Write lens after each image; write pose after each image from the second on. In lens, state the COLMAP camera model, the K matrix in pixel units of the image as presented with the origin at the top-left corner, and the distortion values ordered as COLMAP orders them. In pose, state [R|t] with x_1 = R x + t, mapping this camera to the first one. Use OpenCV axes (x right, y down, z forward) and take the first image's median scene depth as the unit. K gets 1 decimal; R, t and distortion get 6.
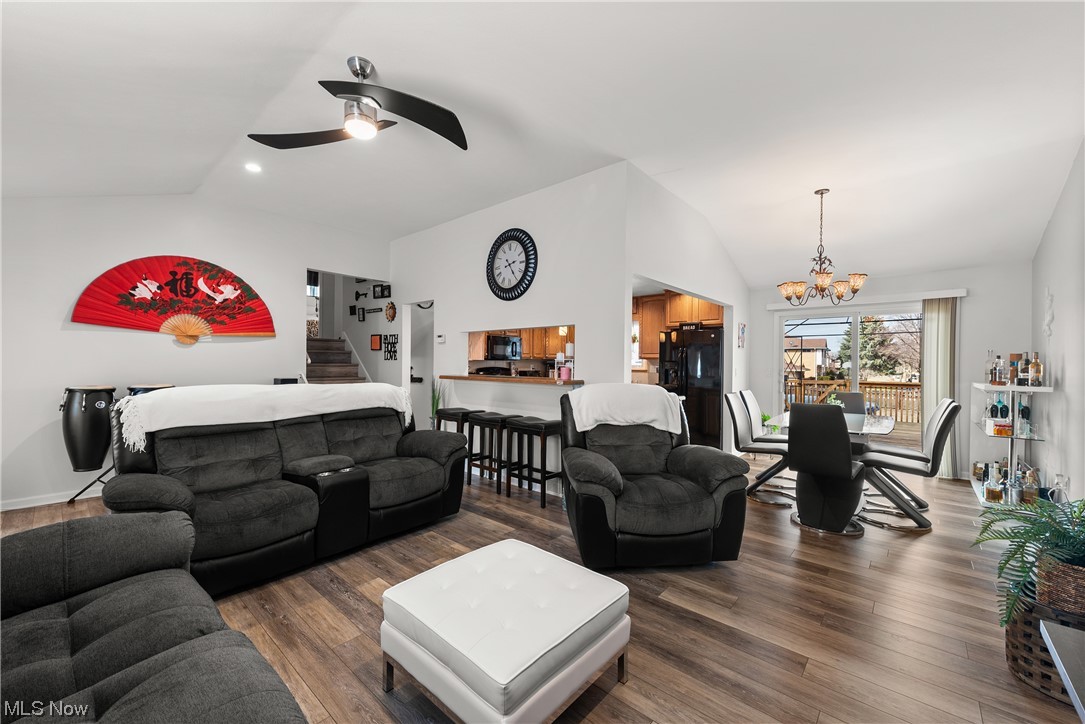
lens RADIAL K [[429.2, 0, 541.7], [0, 429.2, 357.2], [0, 0, 1]] dist [0.020382, -0.000154]
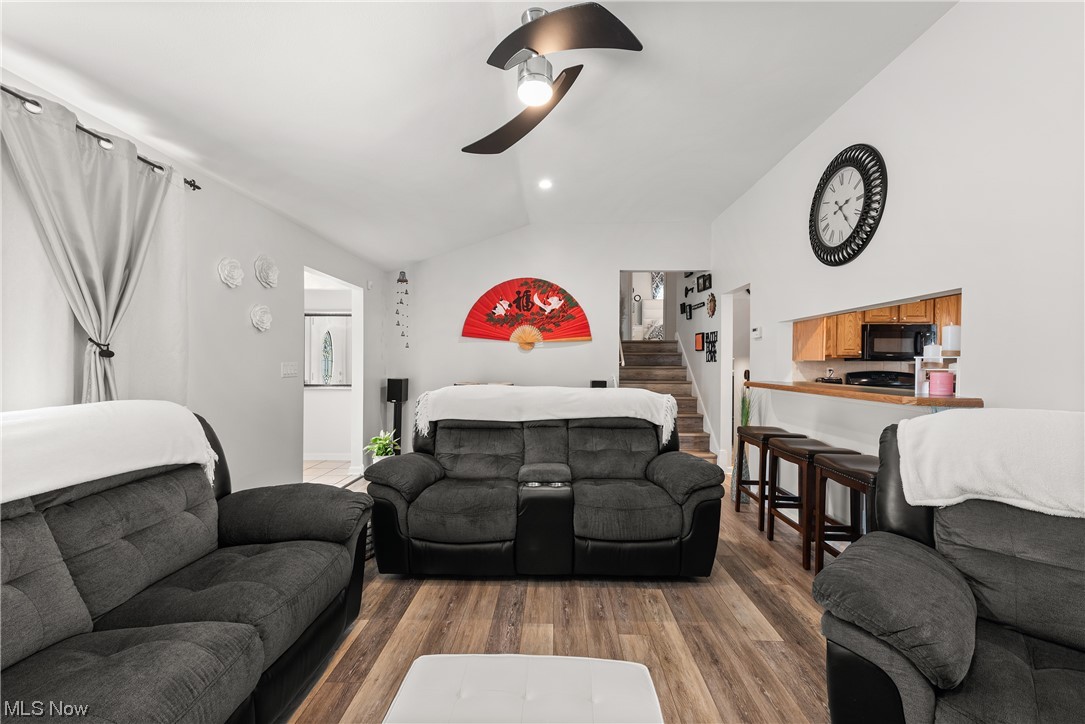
lens RADIAL K [[439.7, 0, 542.5], [0, 439.7, 362.0], [0, 0, 1]] dist [0.003875, -0.000088]
pose [[0.630034, -0.009189, -0.776513, 0.153479], [0.012141, 0.999924, -0.001982, 0.006097], [0.776472, -0.008179, 0.630098, 0.262588]]
